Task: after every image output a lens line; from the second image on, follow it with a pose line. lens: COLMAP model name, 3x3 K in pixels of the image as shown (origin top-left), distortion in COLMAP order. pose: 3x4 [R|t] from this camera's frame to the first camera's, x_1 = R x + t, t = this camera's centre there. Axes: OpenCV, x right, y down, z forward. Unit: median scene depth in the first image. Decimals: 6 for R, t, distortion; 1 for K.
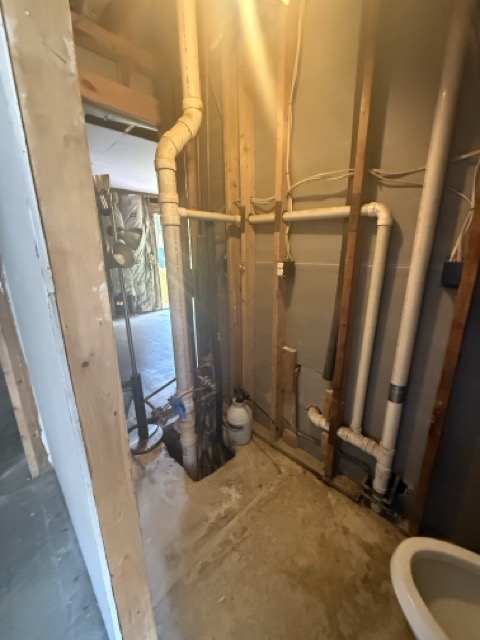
lens RADIAL K [[256.4, 0, 239.3], [0, 256.4, 317.9], [0, 0, 1]] dist [0.002525, 0.000093]
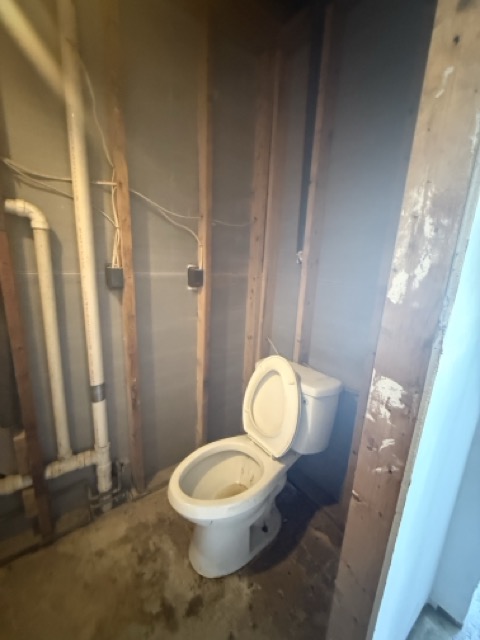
lens RADIAL K [[256.4, 0, 238.2], [0, 256.4, 320.6], [0, 0, 1]] dist [0.002525, 0.000093]
pose [[0.151736, -0.211256, 0.965581, -0.234047], [0.216352, 0.960302, 0.176103, -0.046842], [-0.964452, 0.182184, 0.191418, 0.170747]]
